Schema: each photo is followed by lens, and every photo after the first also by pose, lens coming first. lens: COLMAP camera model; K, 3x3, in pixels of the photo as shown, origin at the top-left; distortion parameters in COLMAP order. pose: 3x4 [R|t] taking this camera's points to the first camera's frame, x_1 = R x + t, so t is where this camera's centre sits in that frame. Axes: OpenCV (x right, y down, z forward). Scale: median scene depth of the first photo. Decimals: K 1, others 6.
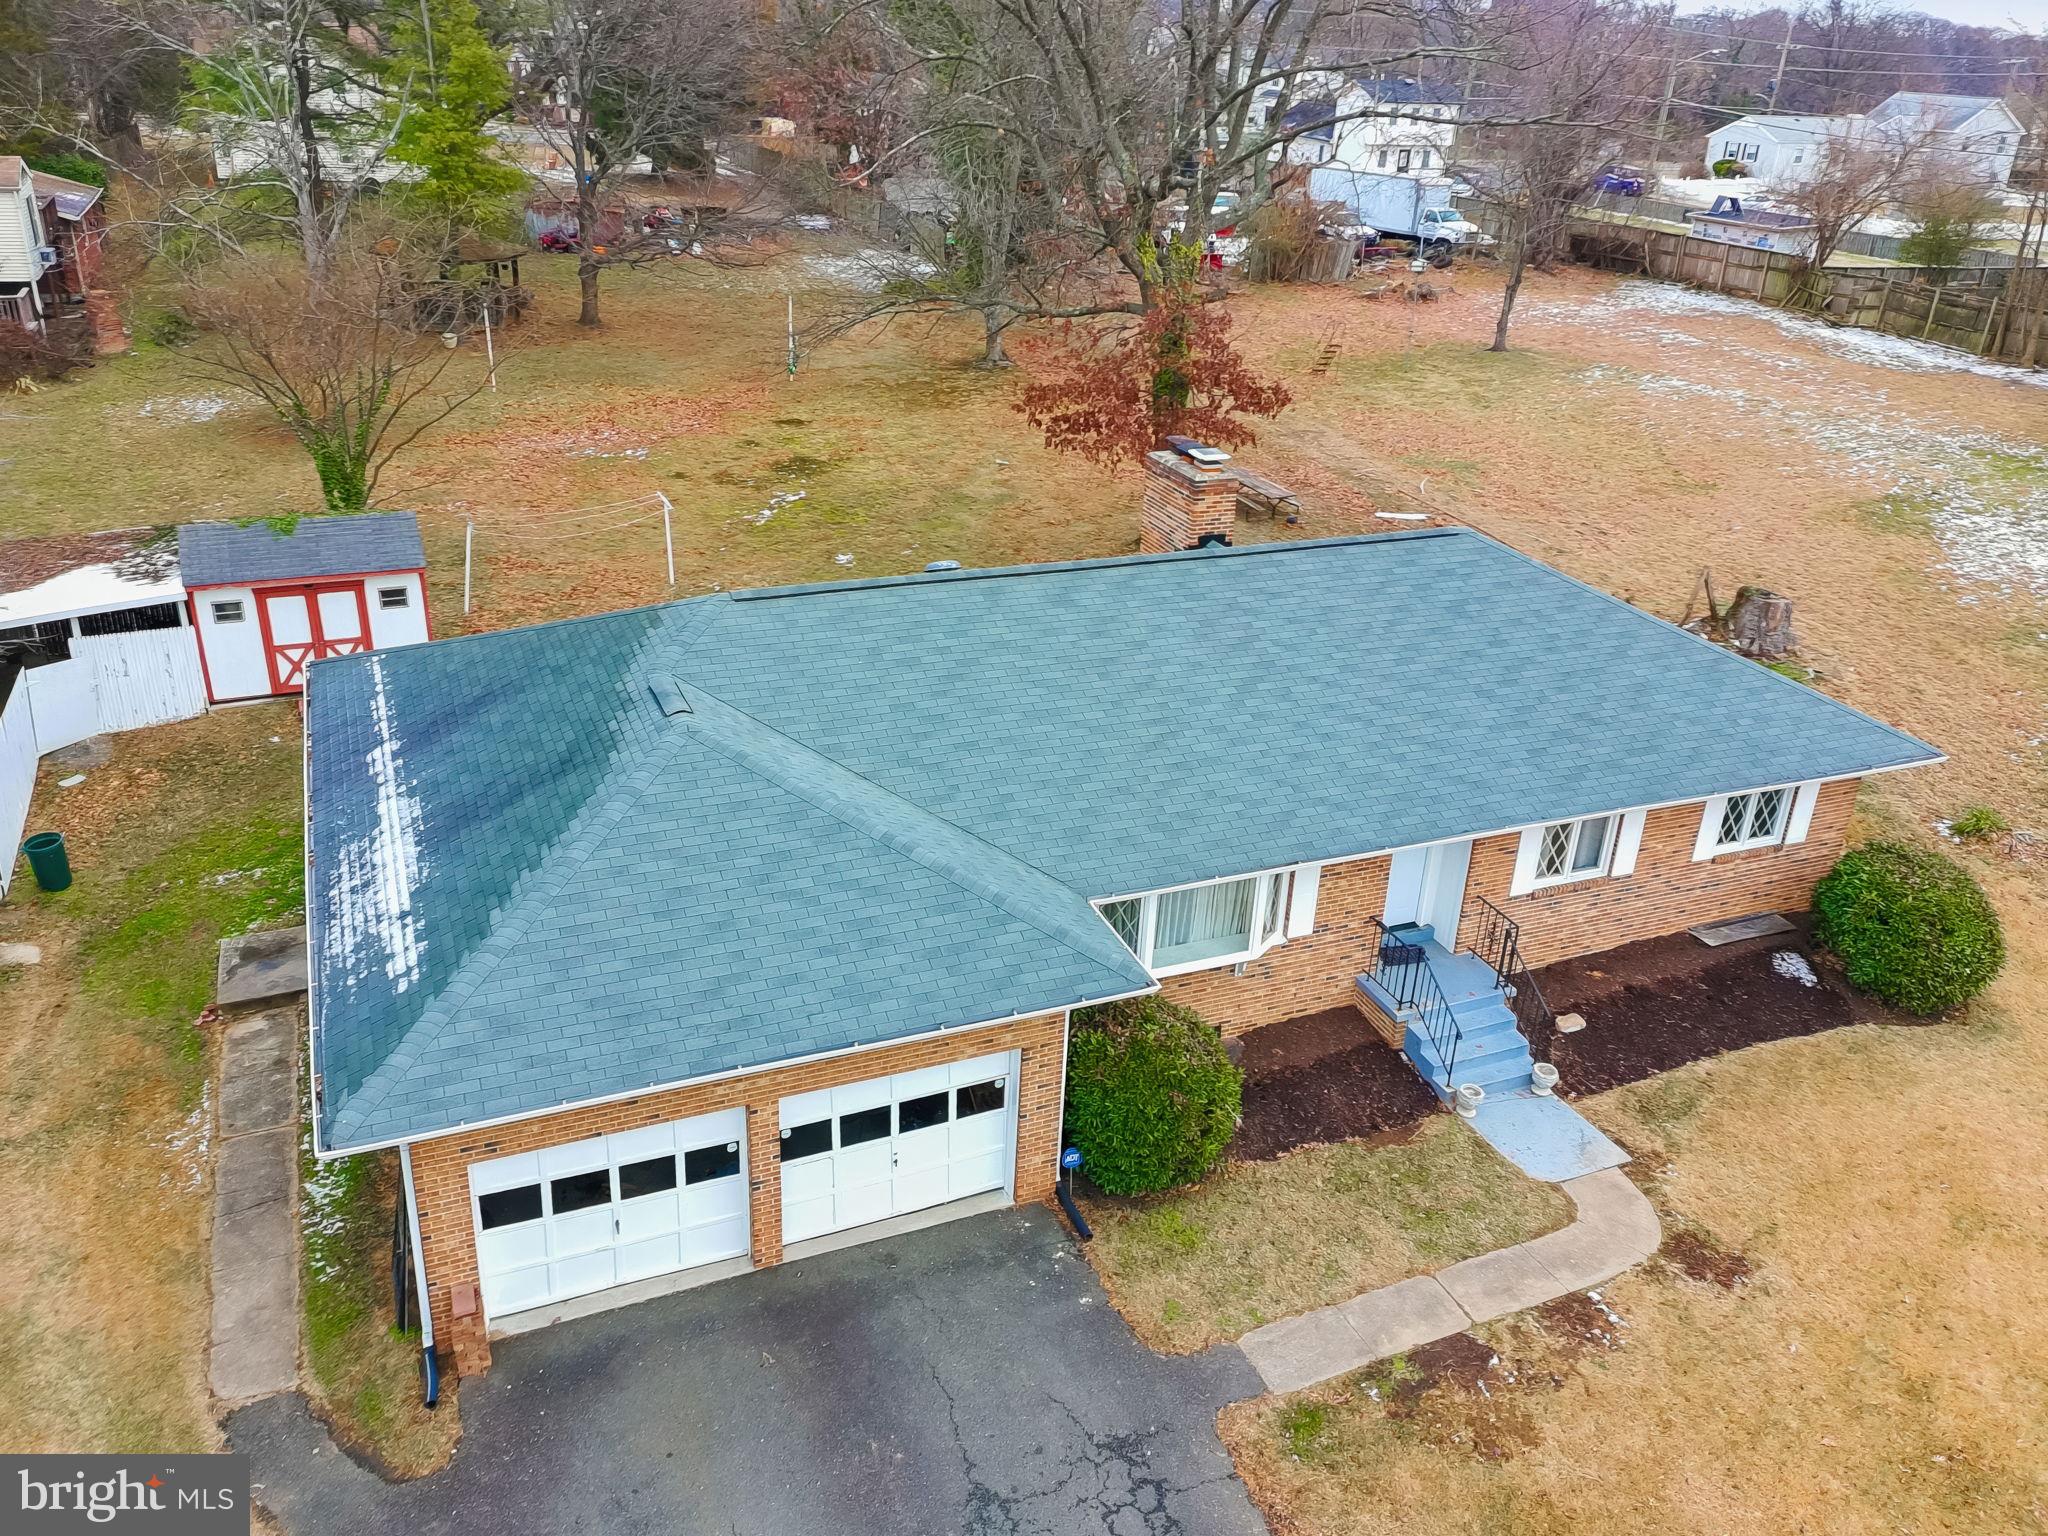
lens RADIAL K [[1573.4, 0, 1037.1], [0, 1573.4, 762.9], [0, 0, 1]] dist [0.098311, -0.110226]
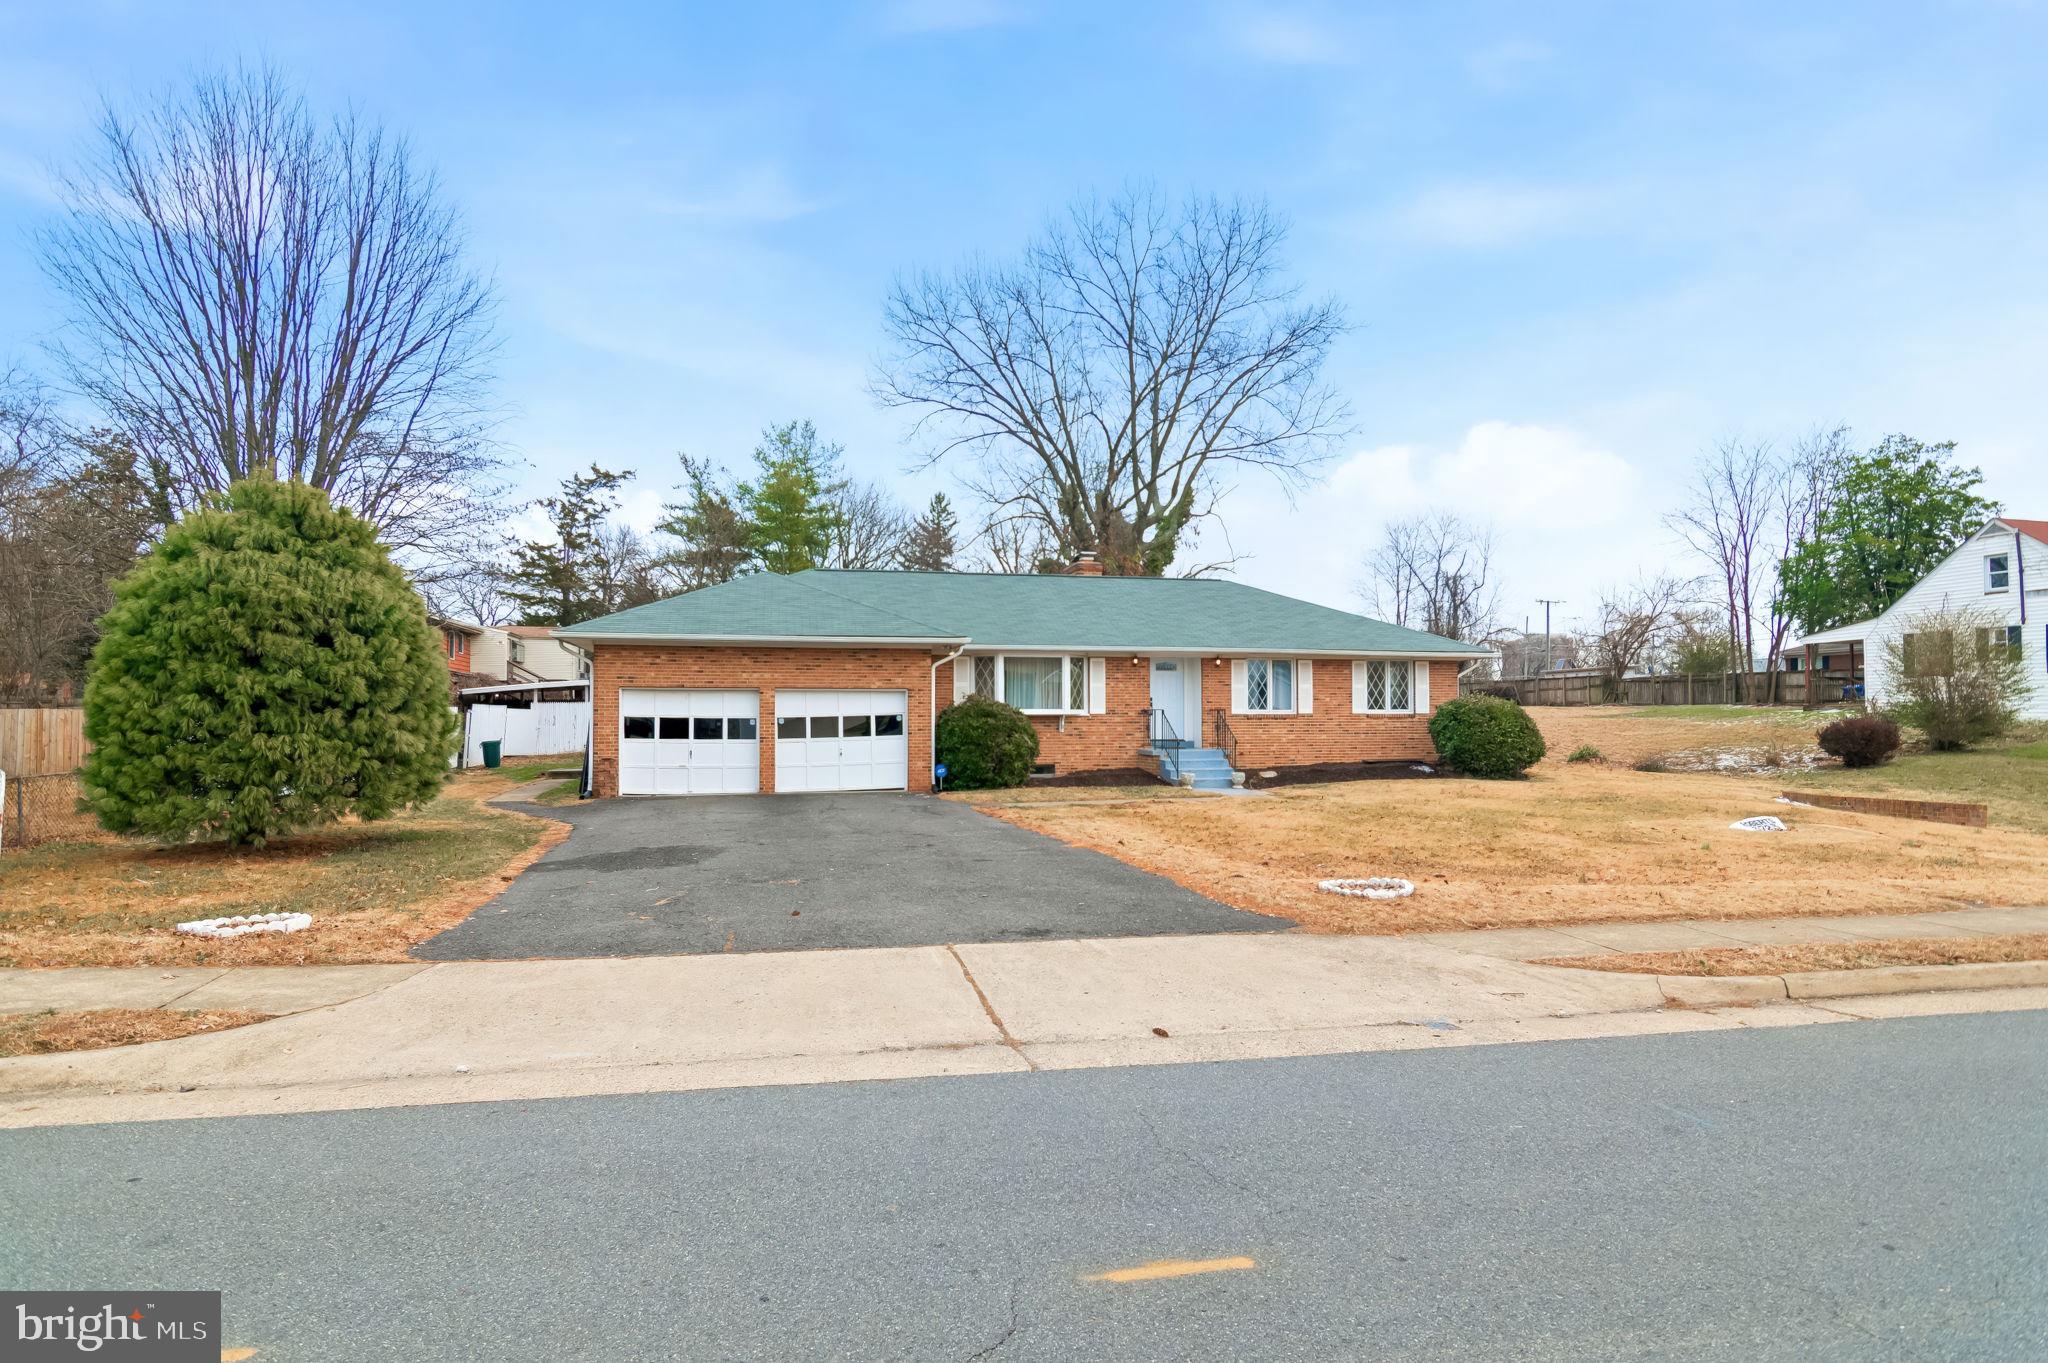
lens RADIAL K [[1079.7, 0, 1012.2], [0, 1079.7, 705.0], [0, 0, 1]] dist [-0.003535, -0.001274]
pose [[0.983305, -0.048711, -0.175323, 0.279704], [-0.032365, 0.901322, -0.431938, 0.617909], [0.179063, 0.430401, 0.884698, -0.099823]]
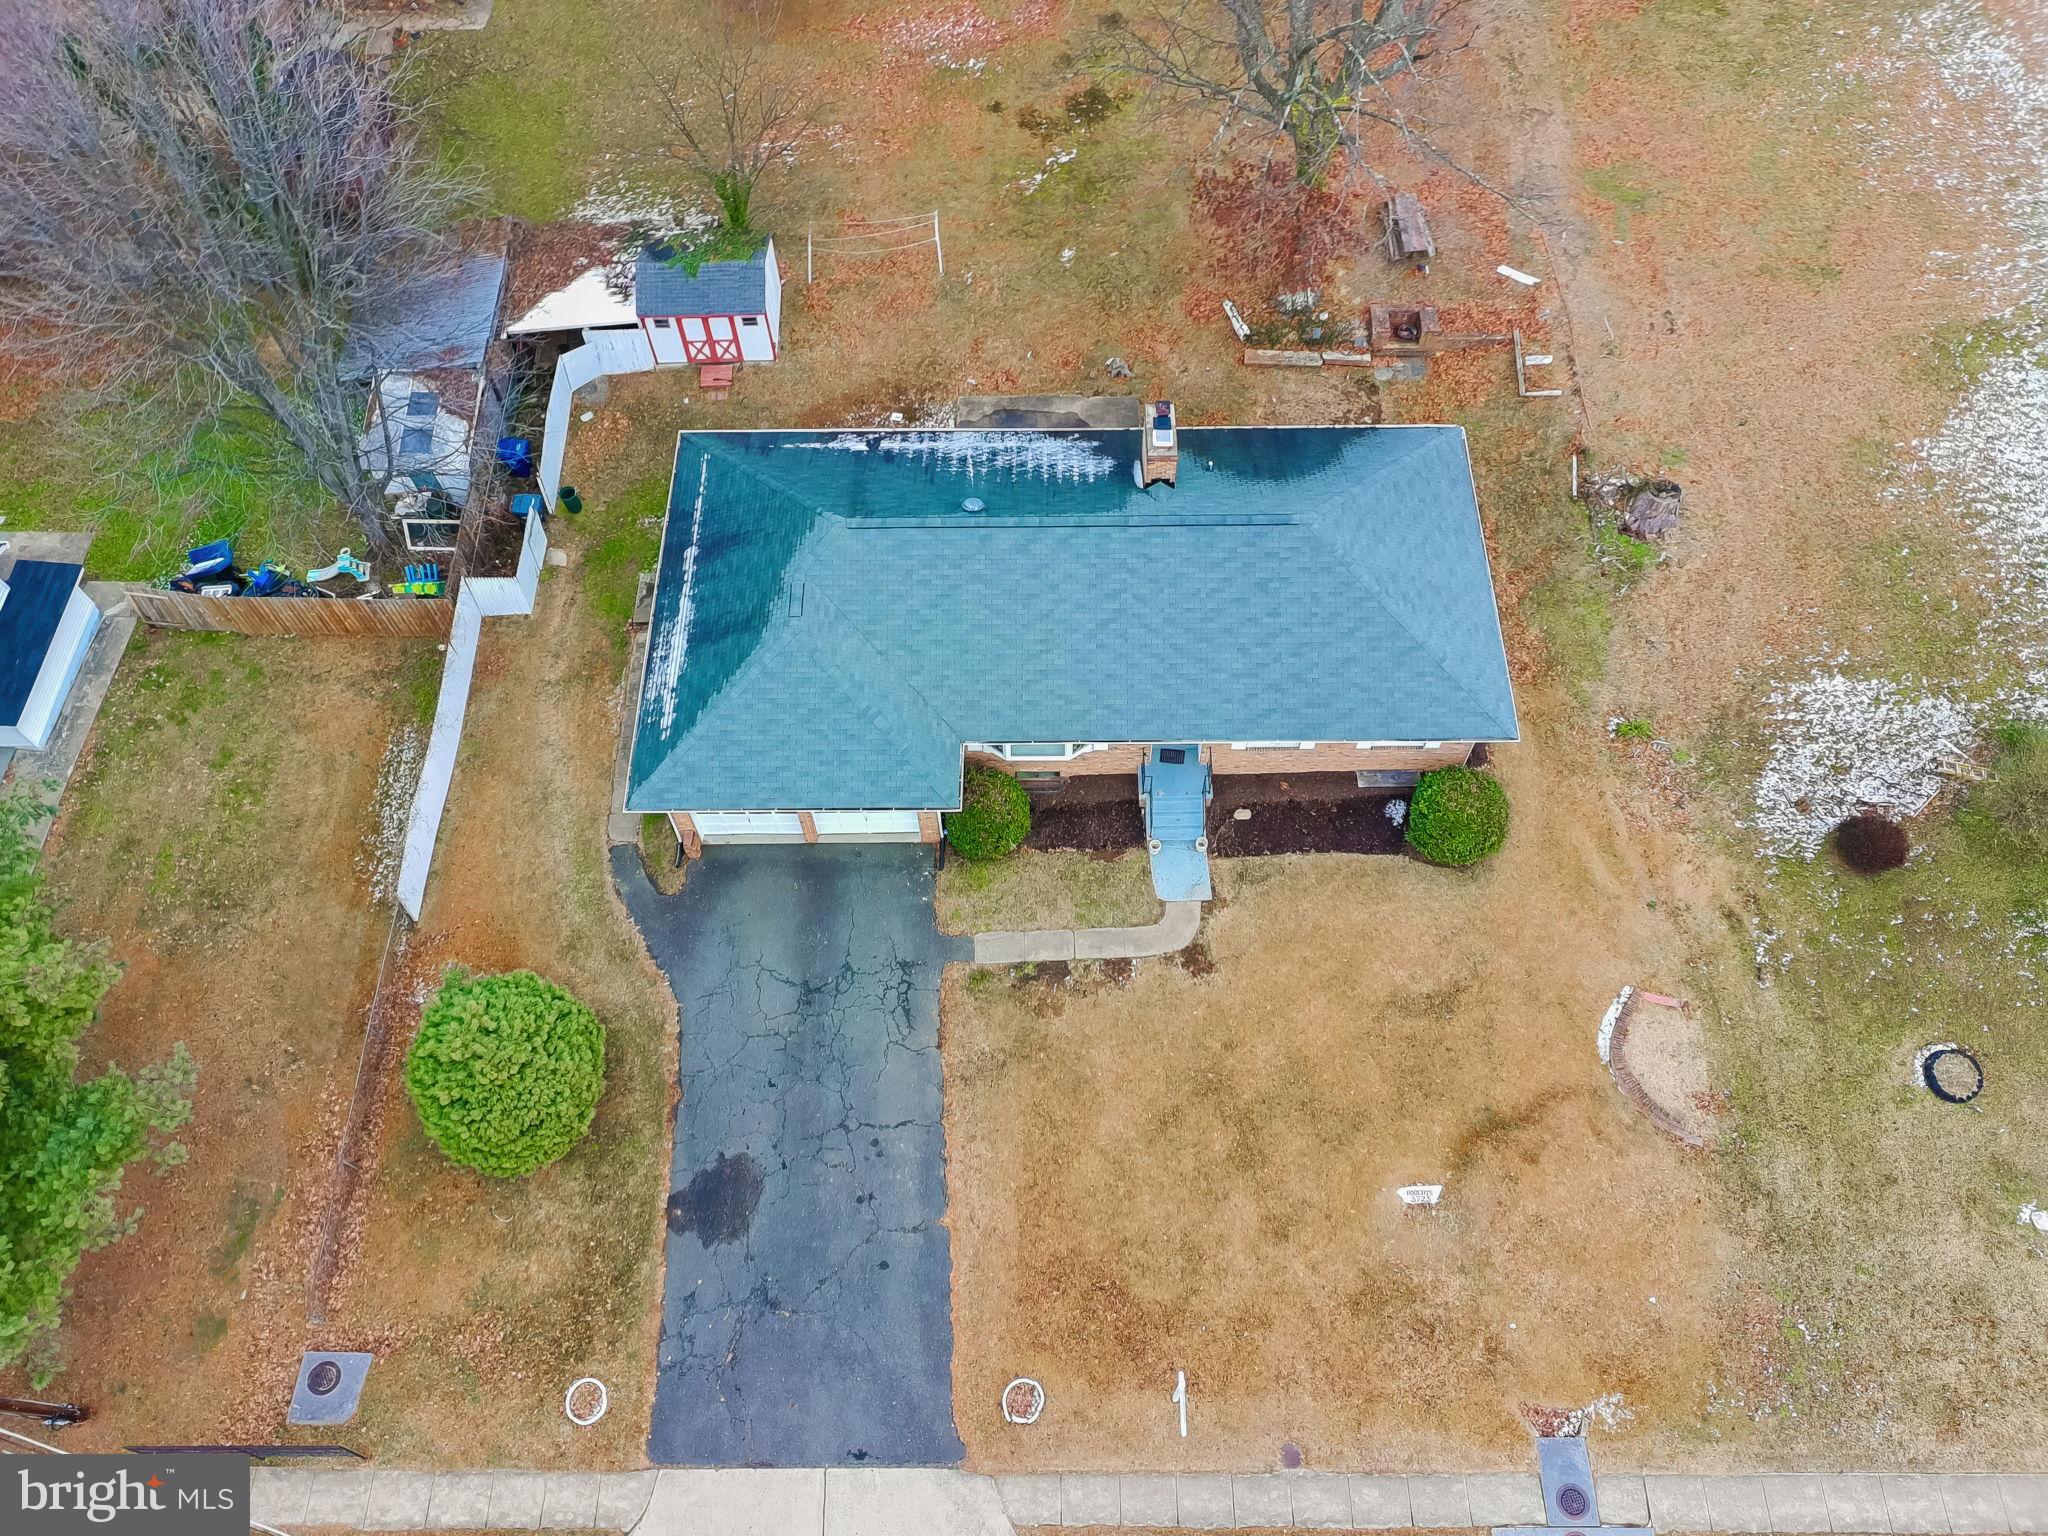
lens RADIAL K [[1413.2, 0, 1017.7], [0, 1413.2, 765.8], [0, 0, 1]] dist [0.084970, -0.080641]
pose [[0.922289, 0.309004, -0.232162, 0.476886], [-0.120703, 0.800911, 0.586491, -0.878256], [0.367169, -0.512892, 0.775969, -0.409693]]
